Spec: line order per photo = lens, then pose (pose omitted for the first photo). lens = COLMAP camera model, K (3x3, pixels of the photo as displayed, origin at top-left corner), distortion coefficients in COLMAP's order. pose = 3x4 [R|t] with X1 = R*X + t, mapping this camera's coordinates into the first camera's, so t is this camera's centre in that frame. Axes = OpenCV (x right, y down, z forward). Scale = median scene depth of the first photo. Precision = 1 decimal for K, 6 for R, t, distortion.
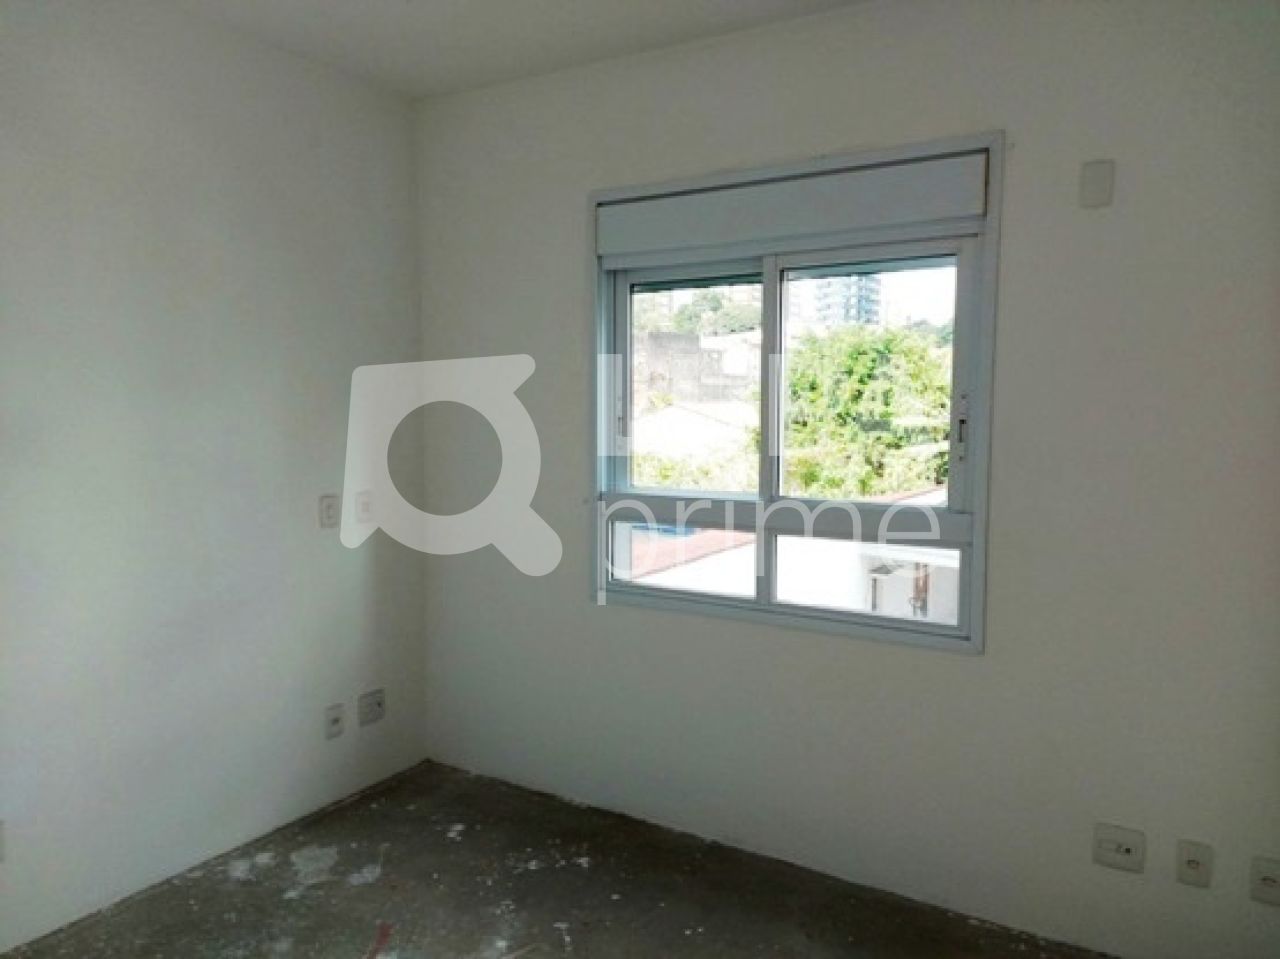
lens RADIAL K [[935.5, 0, 637.0], [0, 935.5, 484.0], [0, 0, 1]] dist [0.066570, -0.000199]
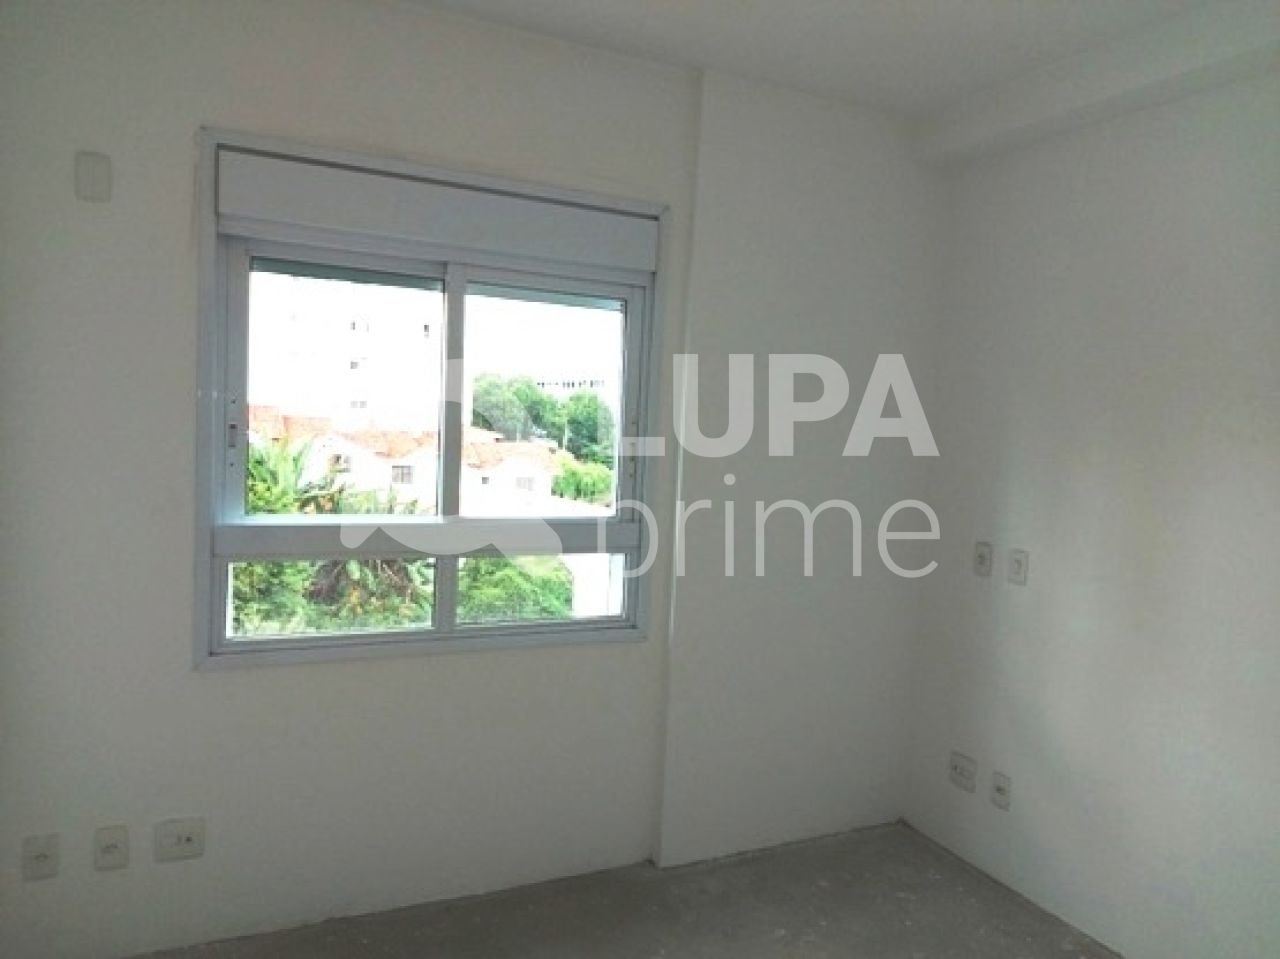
lens RADIAL K [[917.9, 0, 652.1], [0, 917.9, 481.6], [0, 0, 1]] dist [0.094200, -0.122640]
pose [[0.514284, -0.027479, 0.857180, -0.633648], [0.026772, 0.999514, 0.015980, -0.036732], [-0.857202, 0.014730, 0.514769, 0.394109]]
